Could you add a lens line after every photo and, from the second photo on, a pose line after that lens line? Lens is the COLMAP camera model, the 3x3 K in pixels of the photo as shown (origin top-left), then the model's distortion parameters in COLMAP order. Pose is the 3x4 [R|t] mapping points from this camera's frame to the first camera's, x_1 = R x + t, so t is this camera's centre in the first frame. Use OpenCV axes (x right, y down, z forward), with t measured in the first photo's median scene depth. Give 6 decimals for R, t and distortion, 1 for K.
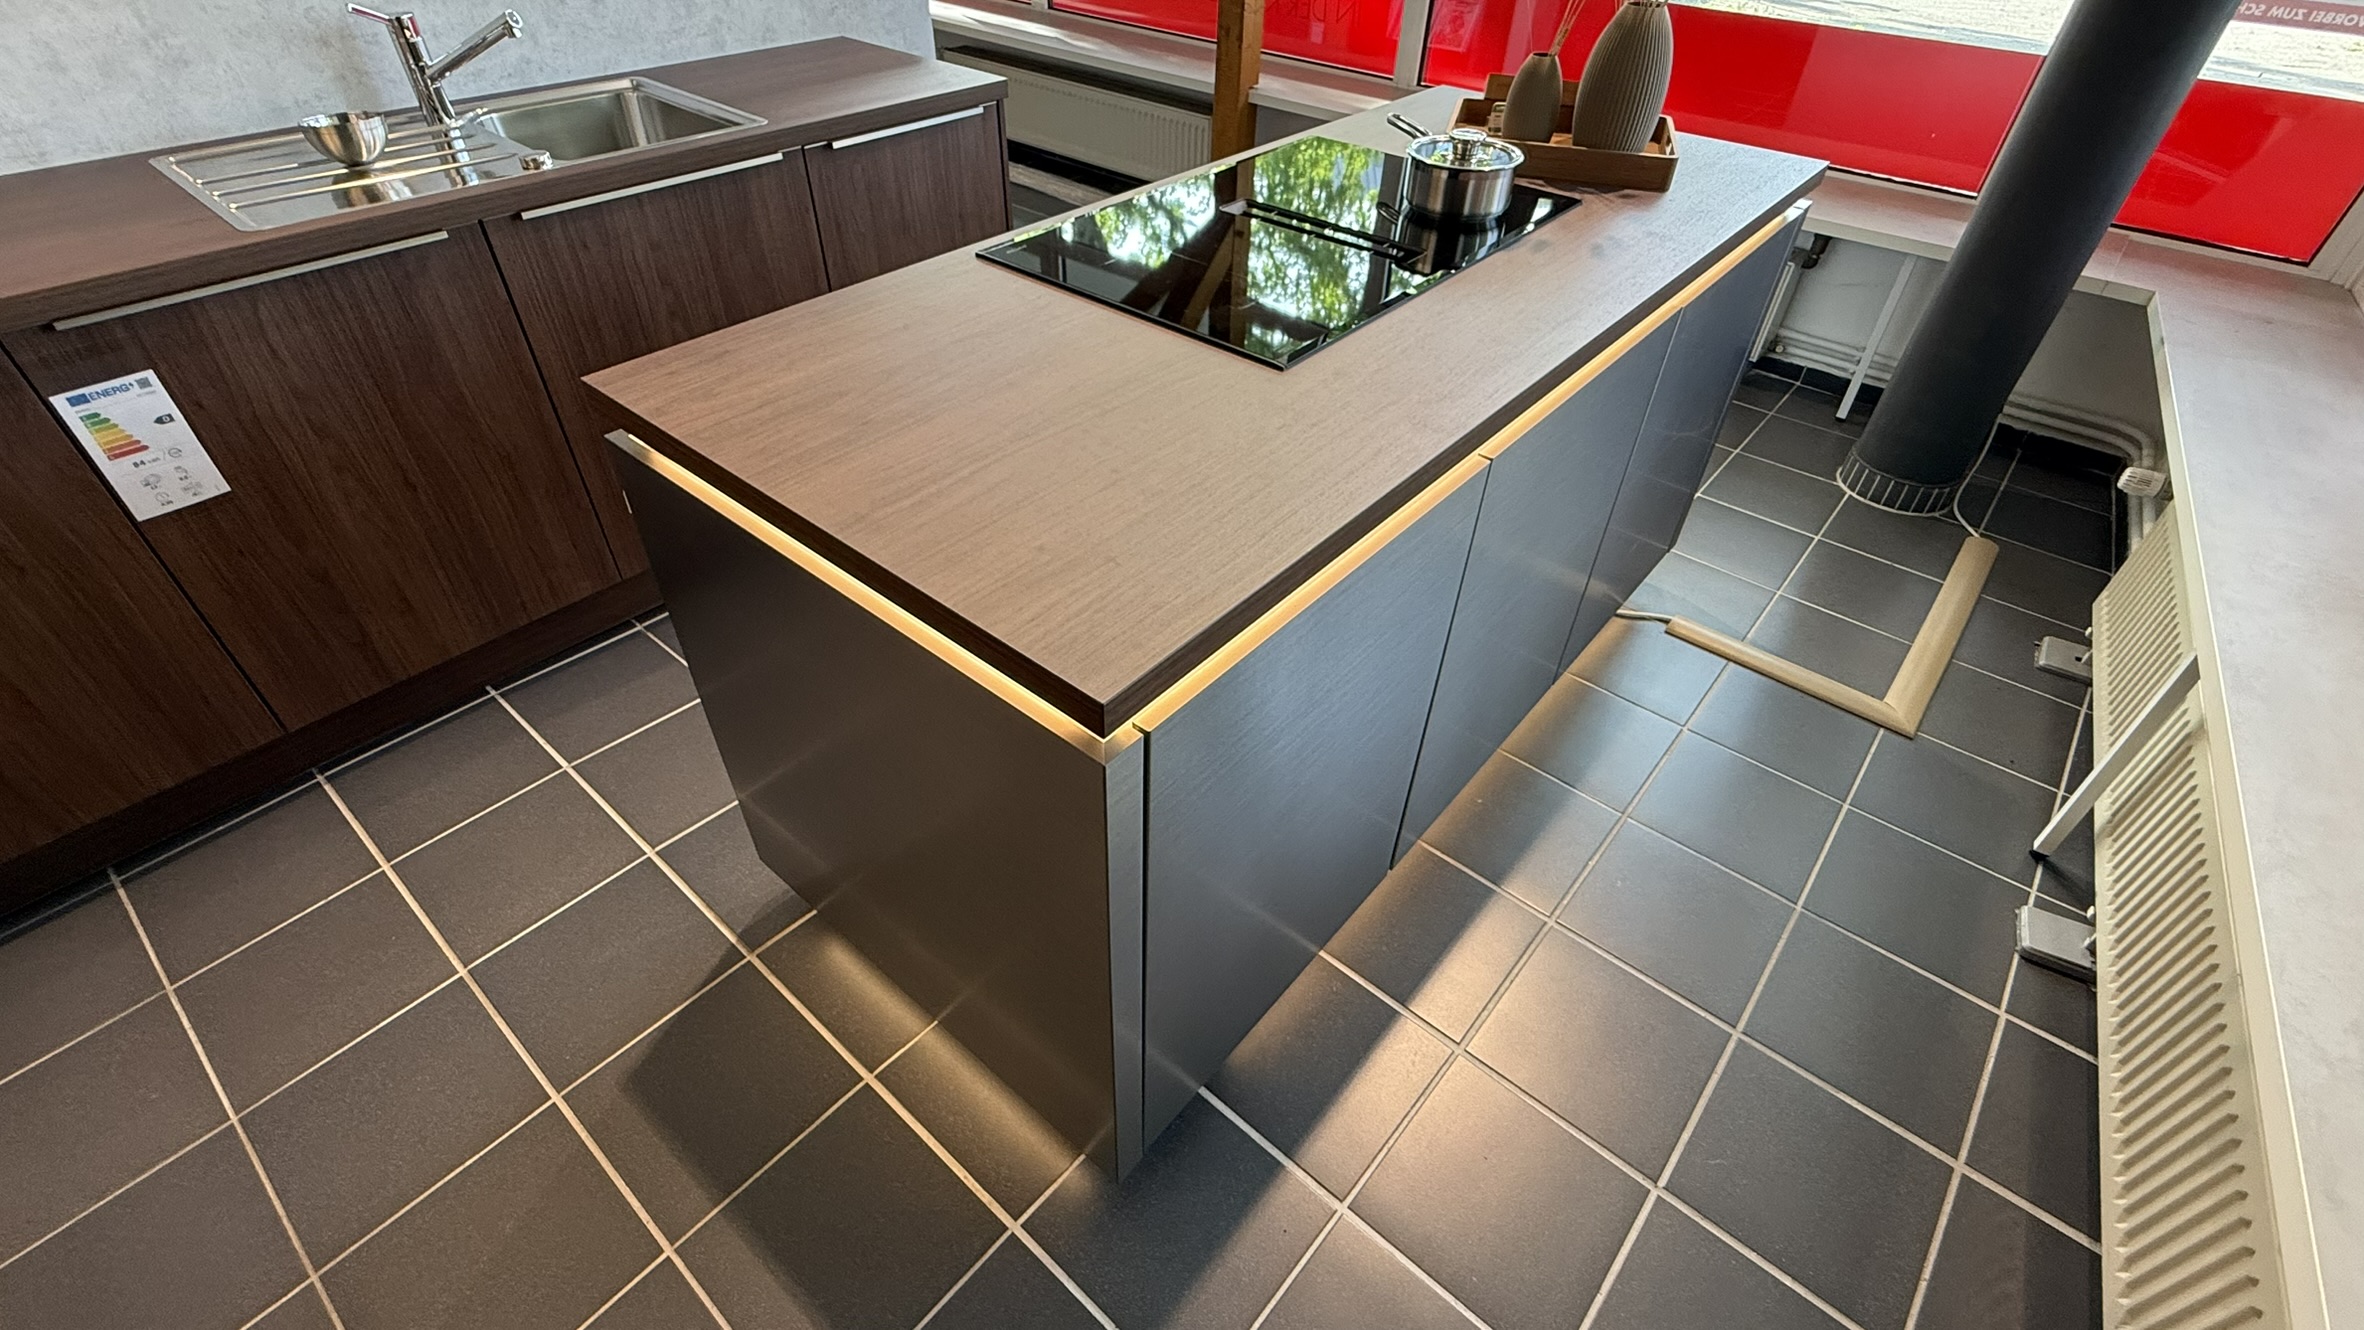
lens RADIAL K [[1062.7, 0, 1179.9], [0, 1062.7, 664.7], [0, 0, 1]] dist [0.001056, -0.000856]
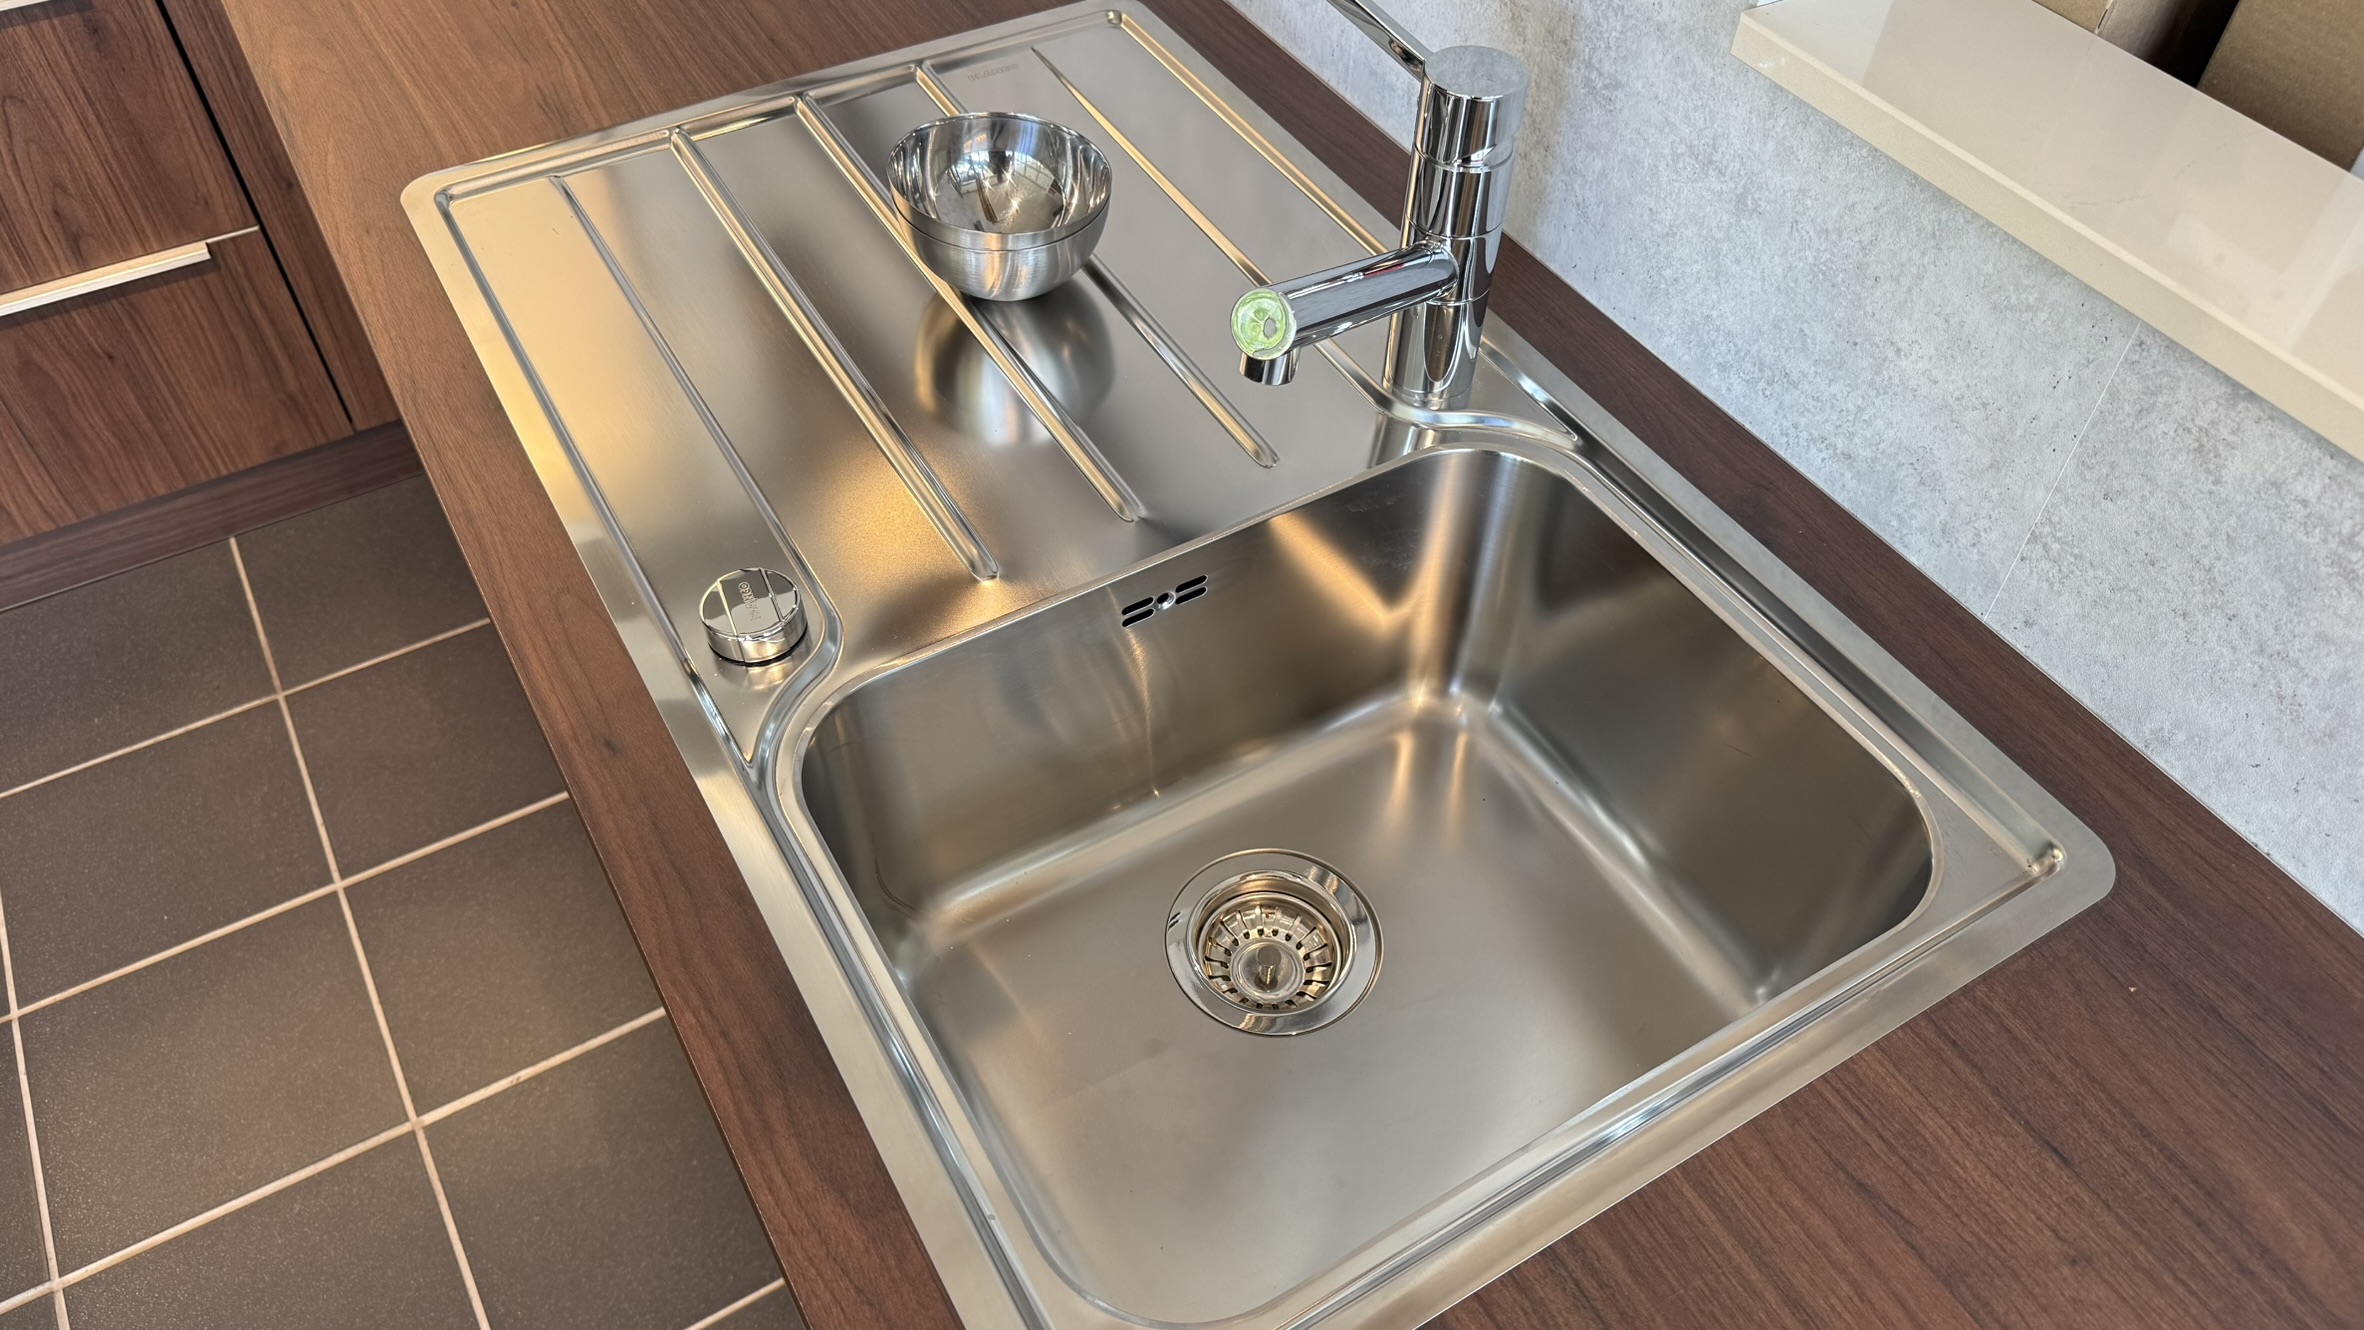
lens RADIAL K [[1675.5, 0, 1199.0], [0, 1675.5, 698.4], [0, 0, 1]] dist [0.028520, -0.042229]
pose [[-0.313790, 0.695874, -0.645984, -0.369281], [-0.645141, 0.342922, 0.682786, -0.881829], [0.696656, 0.631002, 0.341332, 1.001053]]
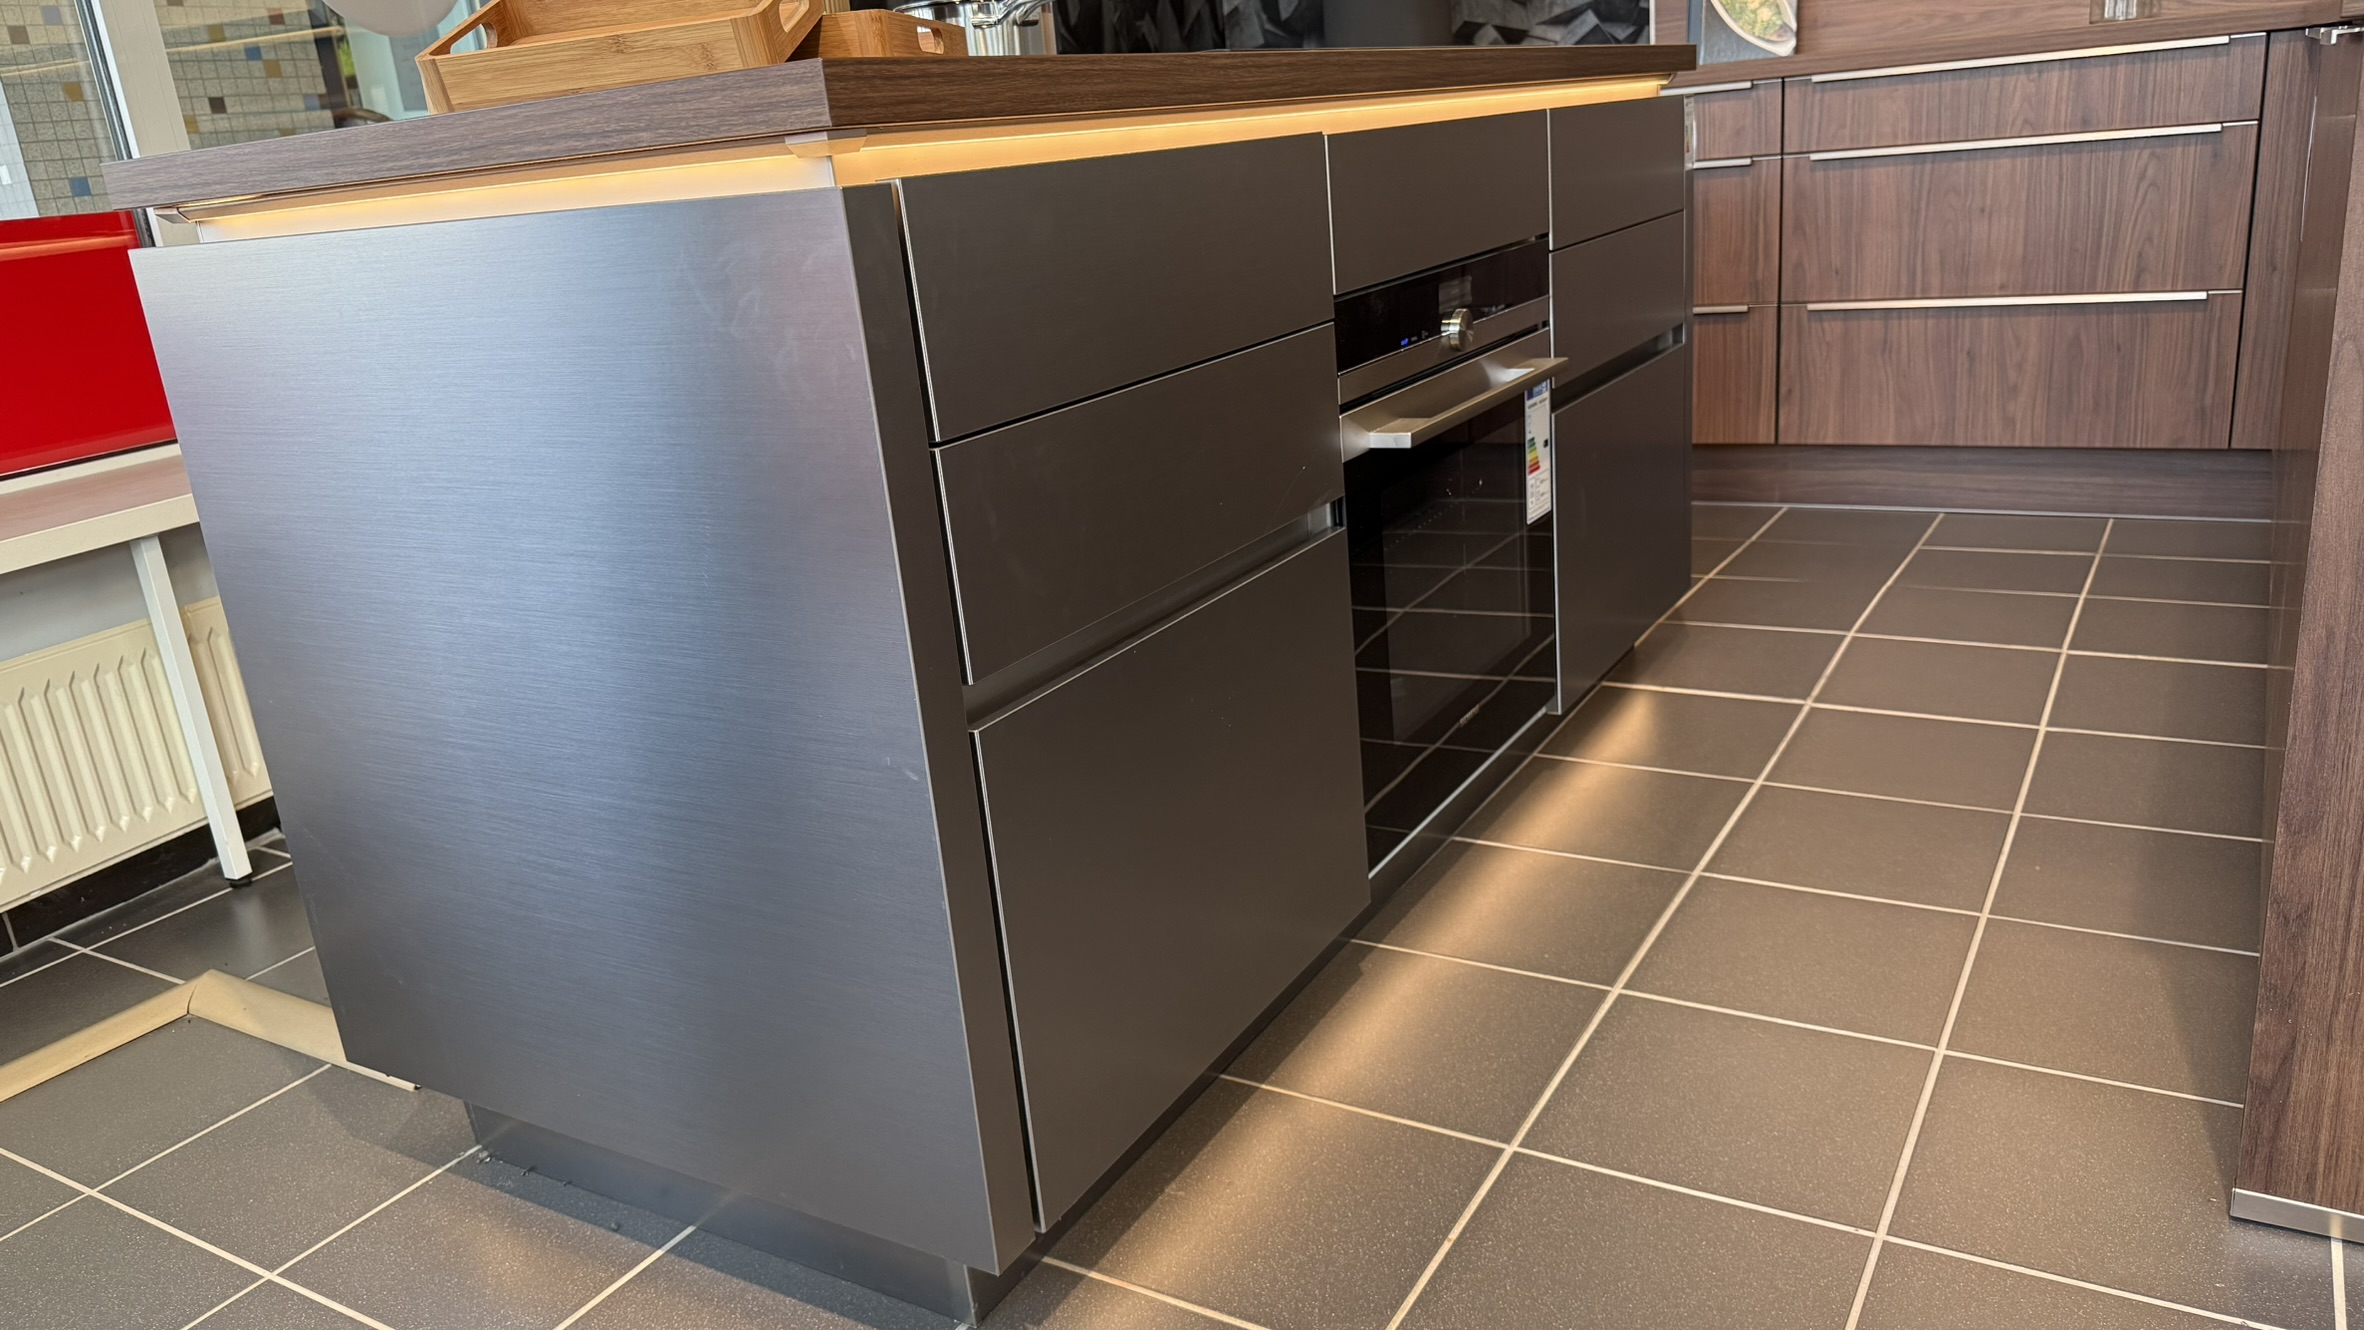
lens RADIAL K [[1675.5, 0, 1177.7], [0, 1675.5, 676.7], [0, 0, 1]] dist [0.028520, -0.042229]
pose [[-0.984713, 0.111851, -0.133531, 0.313638], [-0.054503, 0.530253, 0.846086, -1.106884], [0.165441, 0.840429, -0.516050, 1.831160]]
